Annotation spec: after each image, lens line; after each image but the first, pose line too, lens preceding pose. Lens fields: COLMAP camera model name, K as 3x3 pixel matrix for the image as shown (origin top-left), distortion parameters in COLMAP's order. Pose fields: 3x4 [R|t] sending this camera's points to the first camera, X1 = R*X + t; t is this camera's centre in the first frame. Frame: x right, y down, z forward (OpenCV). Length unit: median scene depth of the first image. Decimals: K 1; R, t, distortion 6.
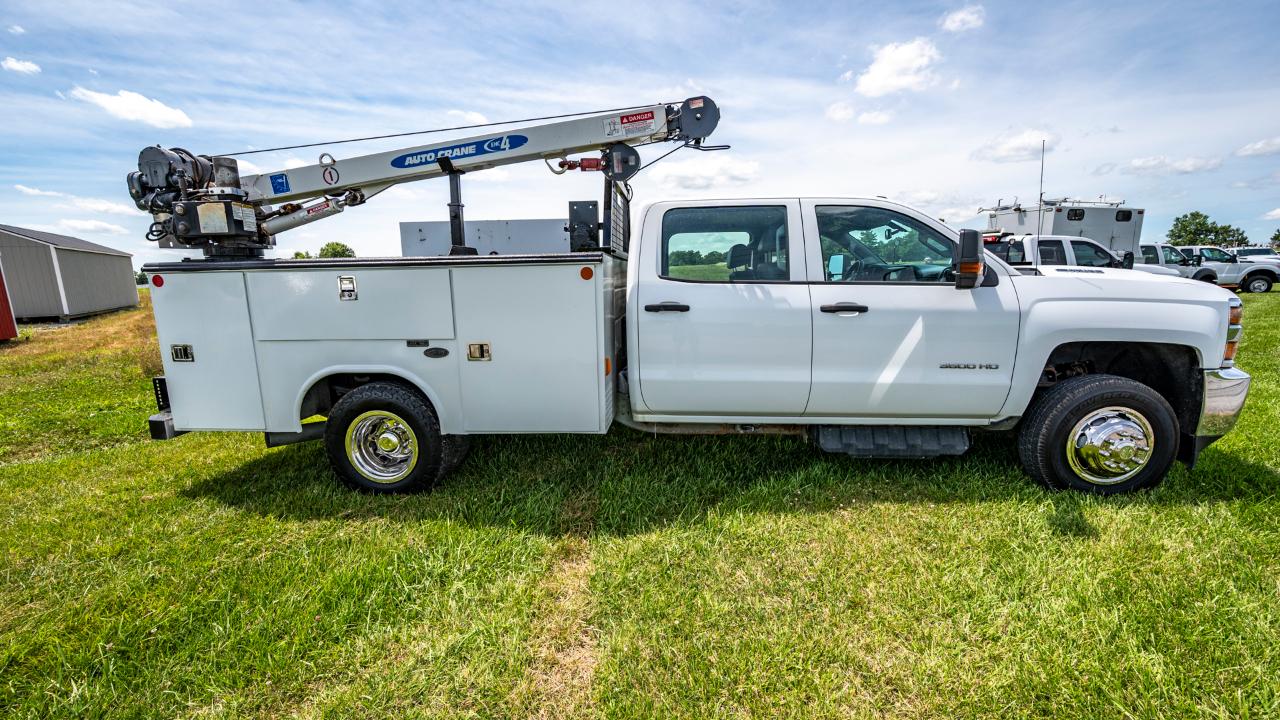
lens RADIAL K [[508.6, 0, 638.2], [0, 508.6, 366.4], [0, 0, 1]] dist [-0.003382, 0.000165]
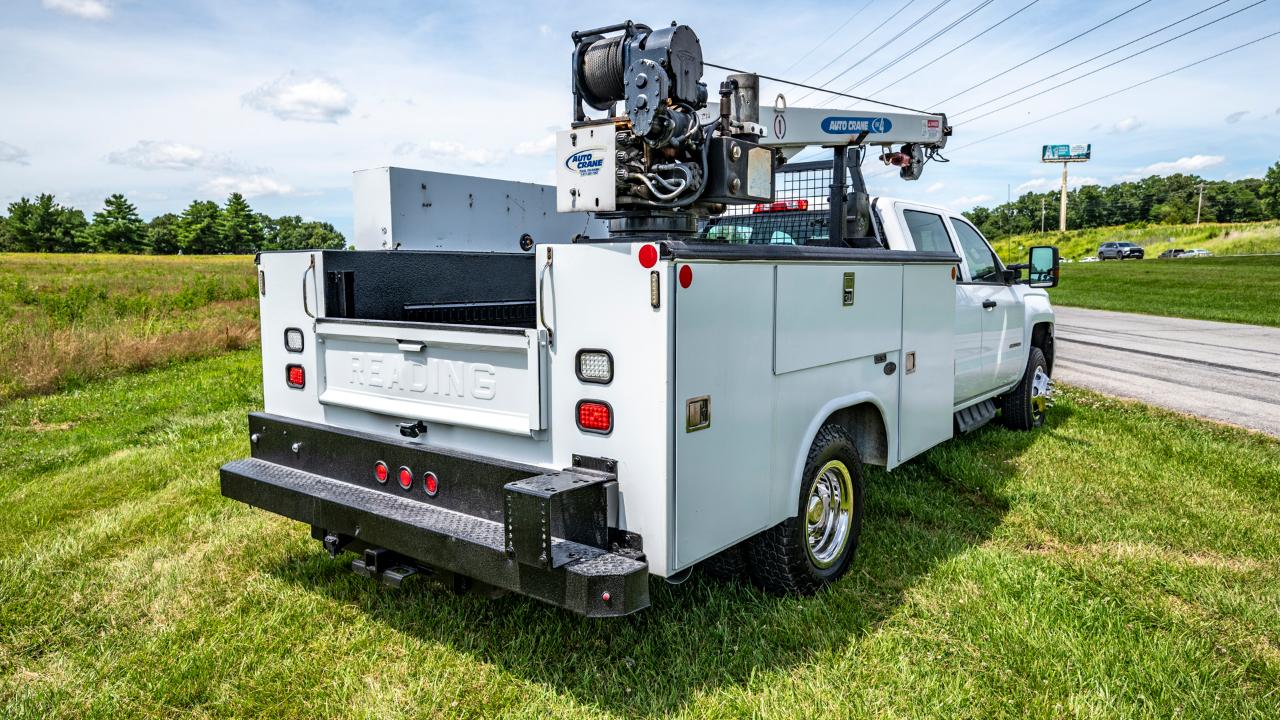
lens RADIAL K [[835.5, 0, 646.7], [0, 835.5, 357.0], [0, 0, 1]] dist [0.000253, -0.001722]
pose [[0.543799, -0.072438, 0.836083, -1.661942], [0.142006, 0.989844, -0.006603, -0.088471], [-0.827114, 0.122319, 0.548563, 0.573550]]
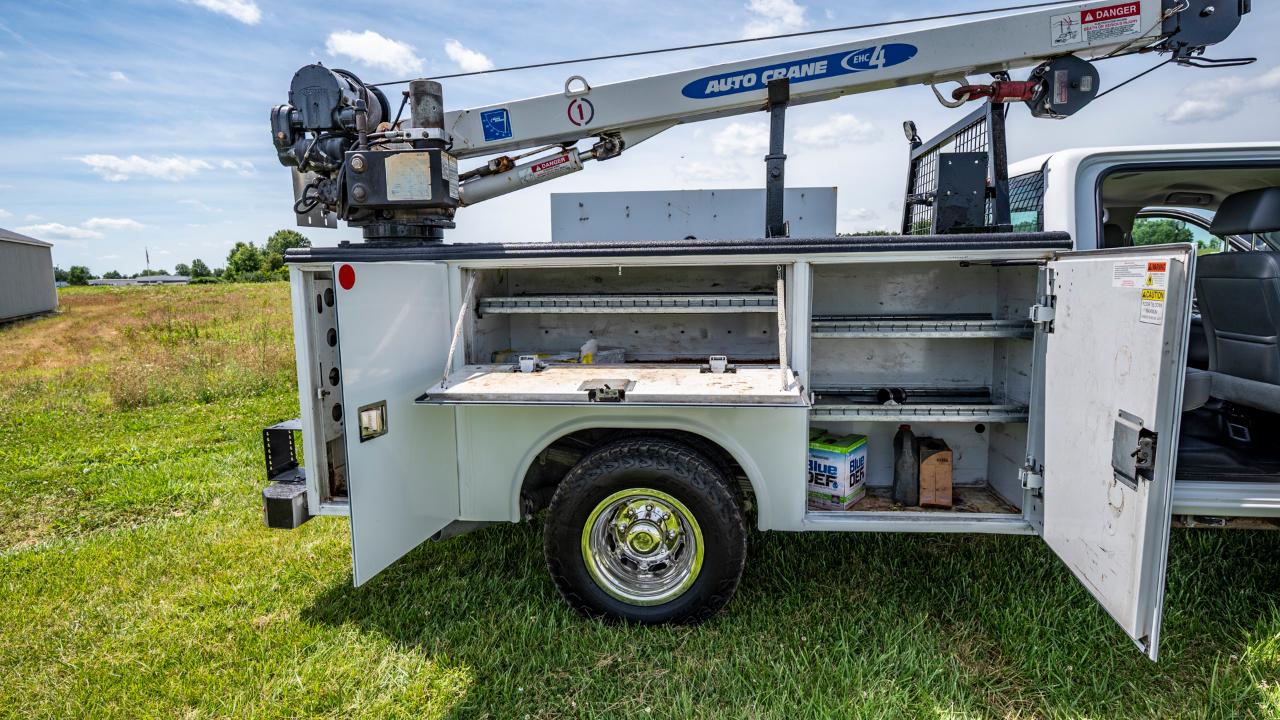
lens RADIAL K [[669.1, 0, 644.7], [0, 669.1, 366.0], [0, 0, 1]] dist [-0.002581, -0.000309]
pose [[0.999452, 0.007293, -0.032274, -0.498348], [-0.008544, 0.999211, -0.038795, -0.030320], [0.031966, 0.039050, 0.998726, 0.190641]]
